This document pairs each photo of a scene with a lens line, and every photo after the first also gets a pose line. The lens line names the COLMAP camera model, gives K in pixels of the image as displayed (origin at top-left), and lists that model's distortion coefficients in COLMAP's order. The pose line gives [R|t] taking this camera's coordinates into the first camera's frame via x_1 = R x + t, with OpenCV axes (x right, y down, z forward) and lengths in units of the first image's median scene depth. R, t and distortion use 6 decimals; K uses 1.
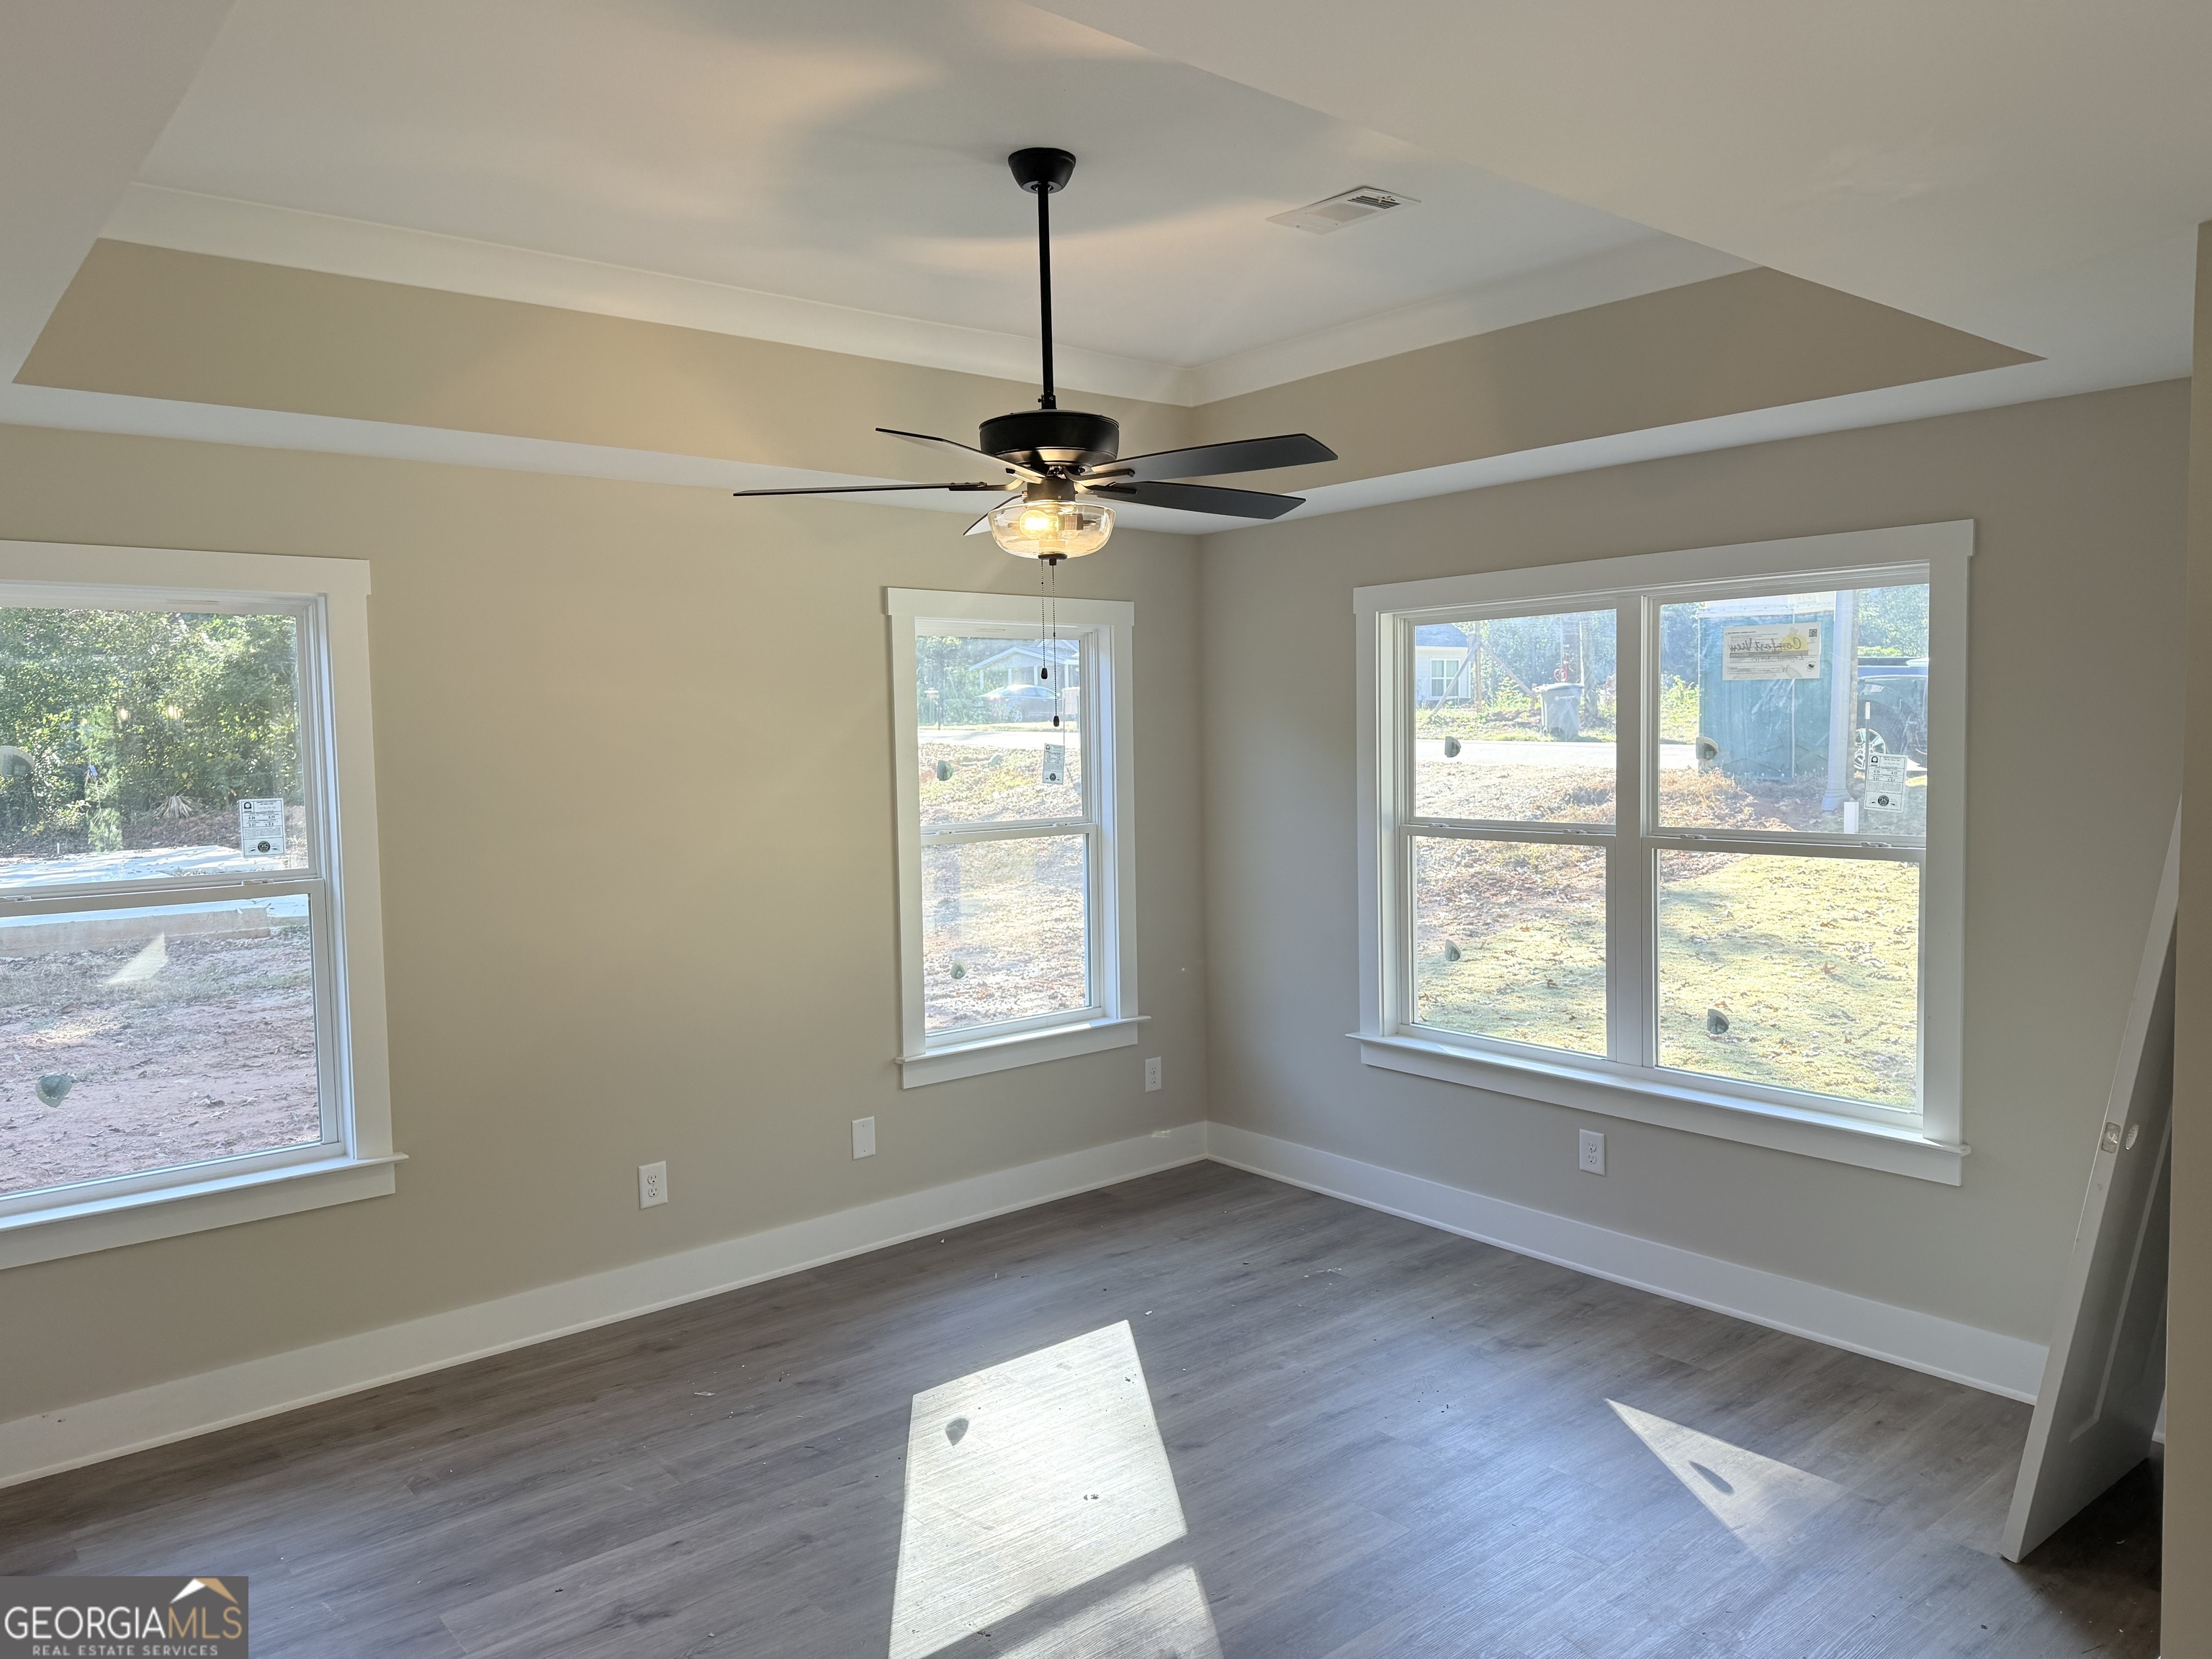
lens RADIAL K [[1557.7, 0, 1147.1], [0, 1557.7, 750.3], [0, 0, 1]] dist [0.071386, -0.077726]
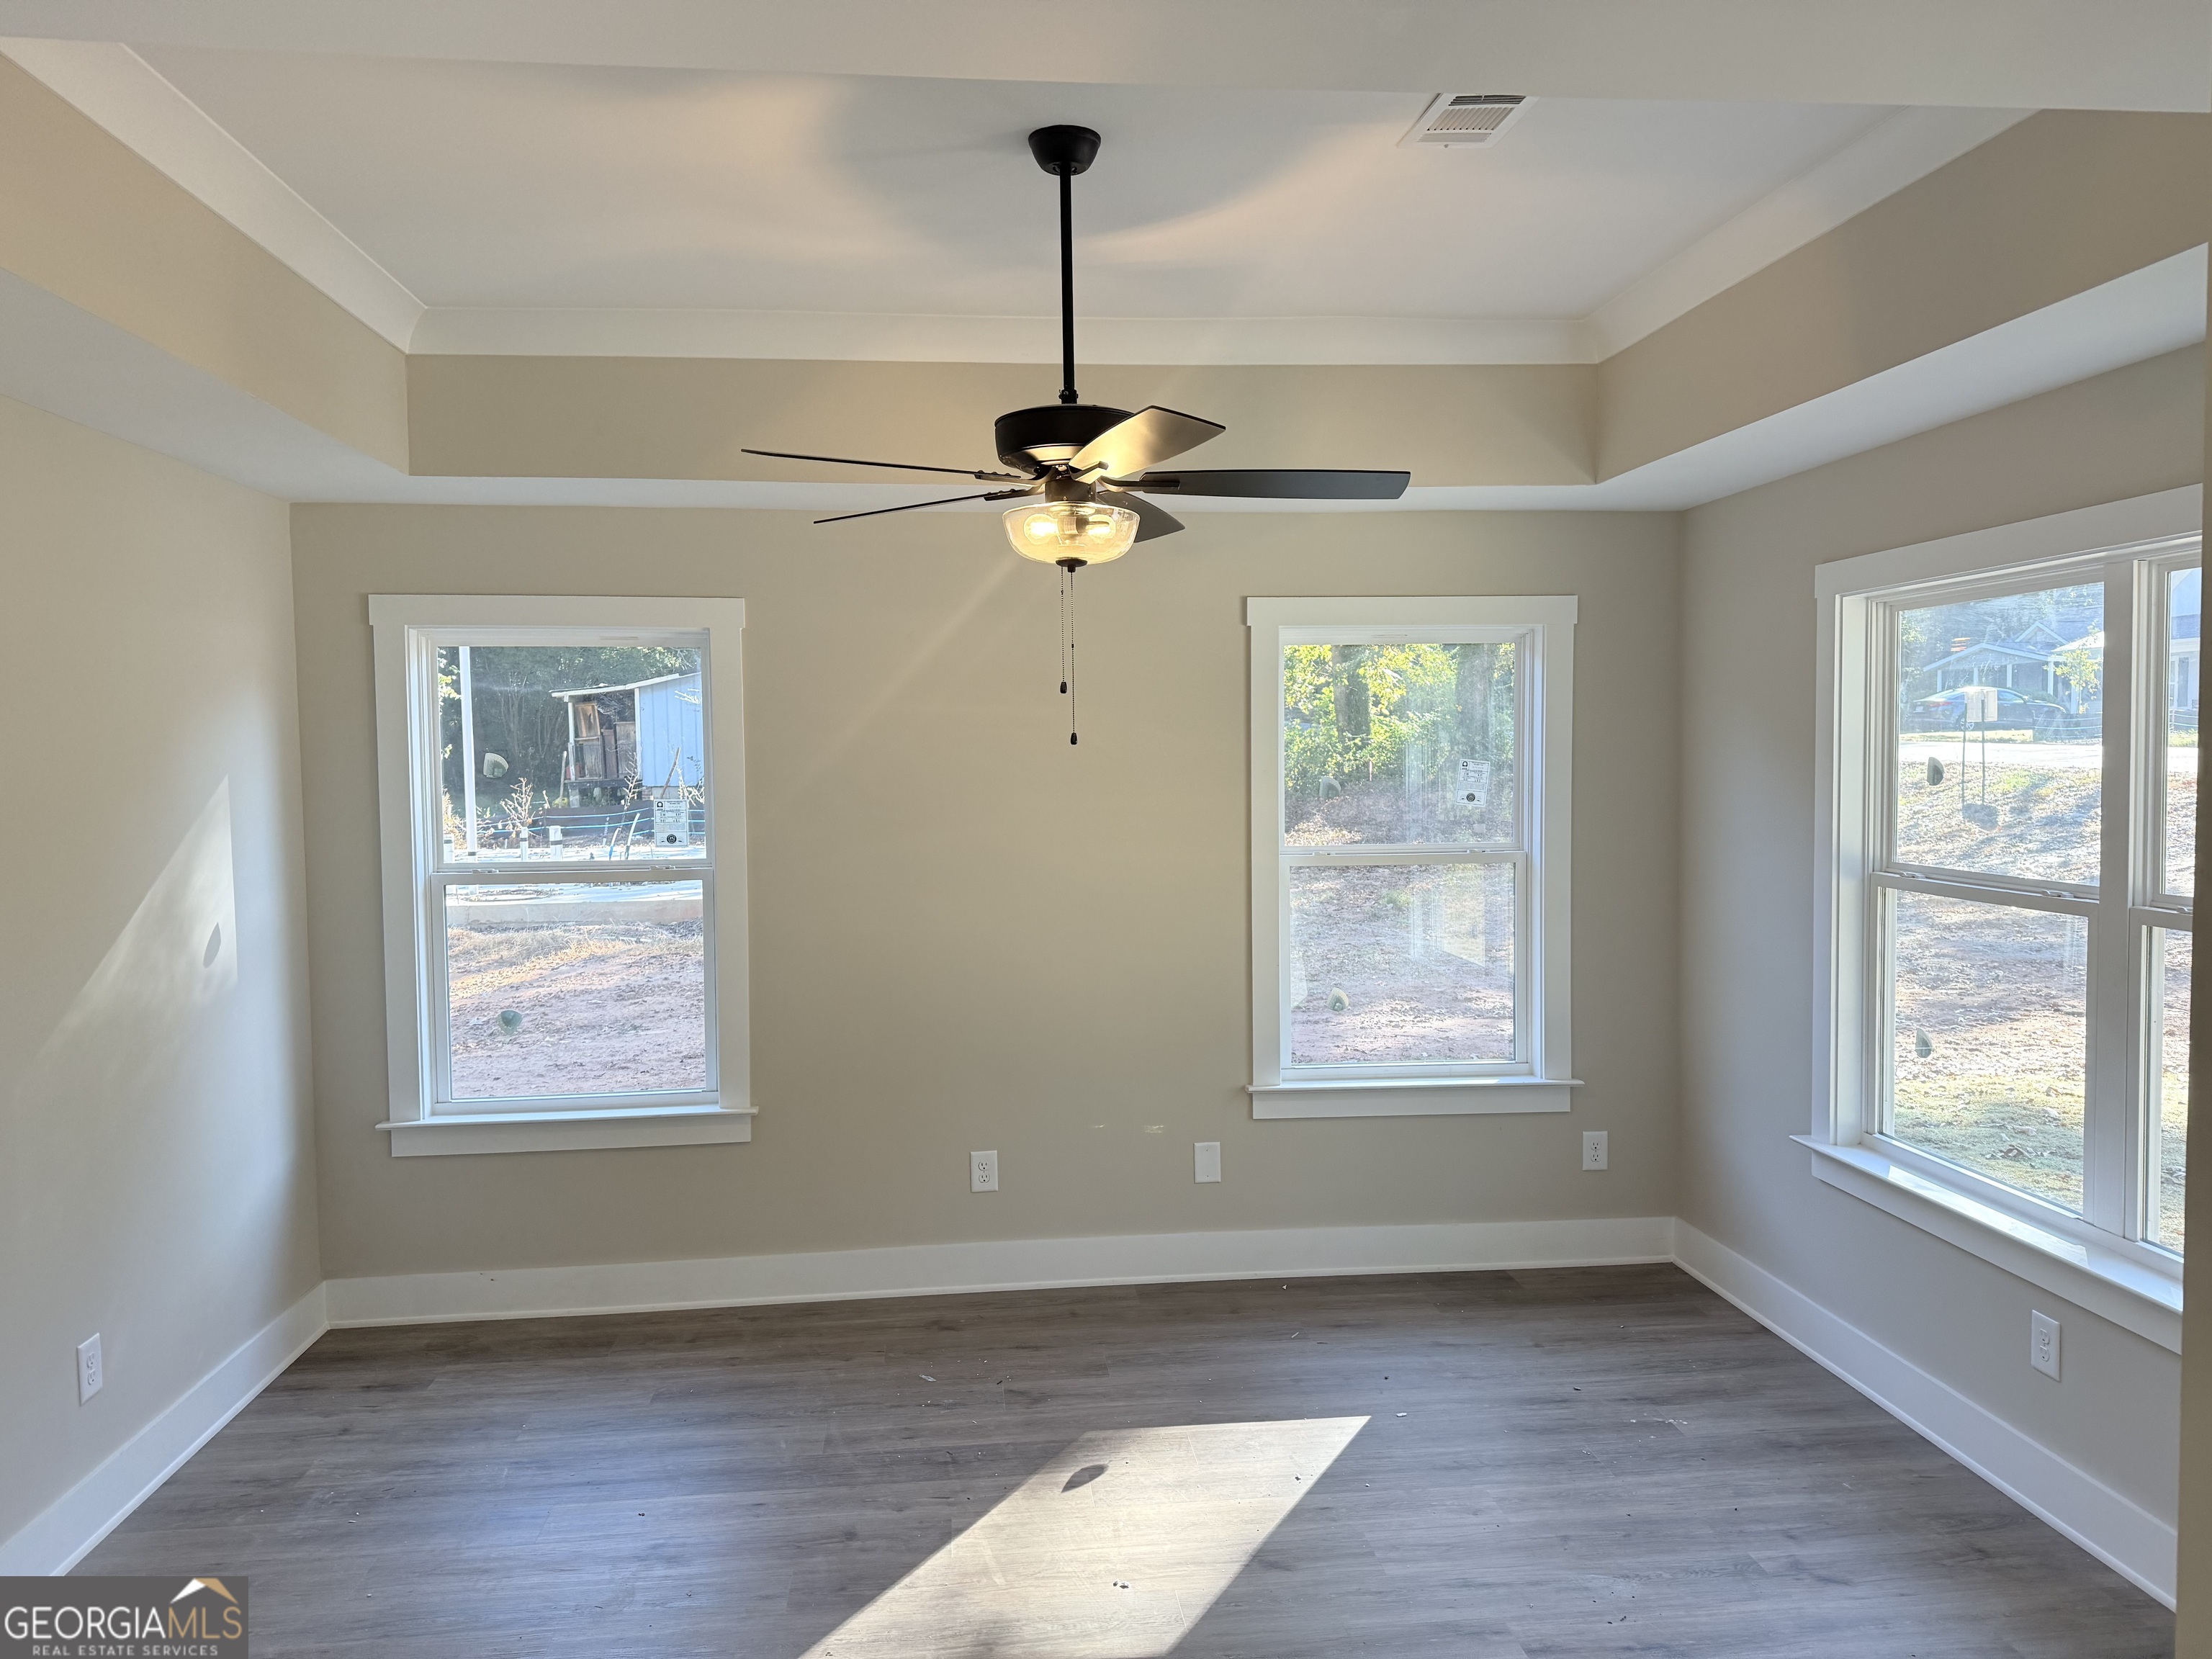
lens RADIAL K [[1557.7, 0, 1003.7], [0, 1557.7, 755.4], [0, 0, 1]] dist [0.071386, -0.077726]
pose [[0.825342, 0.010685, -0.564533, 0.297580], [-0.012443, 0.999922, 0.000734, -0.006069], [0.564497, 0.006418, 0.825410, 0.141034]]
